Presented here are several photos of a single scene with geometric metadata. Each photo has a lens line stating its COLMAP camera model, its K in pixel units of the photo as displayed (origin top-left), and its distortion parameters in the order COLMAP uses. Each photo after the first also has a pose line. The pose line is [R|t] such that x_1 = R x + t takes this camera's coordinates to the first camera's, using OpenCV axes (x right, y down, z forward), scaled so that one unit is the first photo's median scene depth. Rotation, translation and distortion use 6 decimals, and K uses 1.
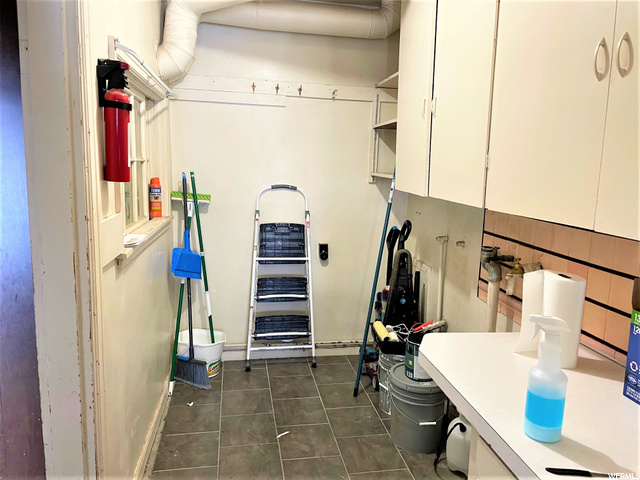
lens RADIAL K [[487.0, 0, 322.3], [0, 487.0, 242.6], [0, 0, 1]] dist [0.072311, -0.008358]
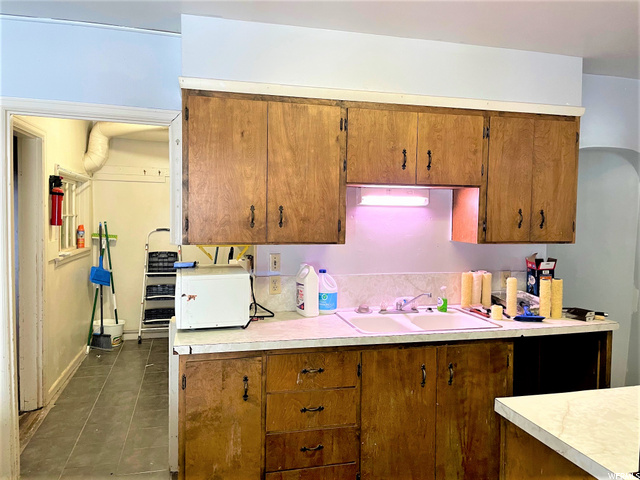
lens RADIAL K [[487.0, 0, 316.0], [0, 487.0, 237.4], [0, 0, 1]] dist [0.072311, -0.008358]
pose [[0.996621, -0.016631, 0.080440, 0.315618], [0.025510, 0.993532, -0.110646, 0.114481], [-0.078080, 0.112324, 0.990599, -0.722060]]
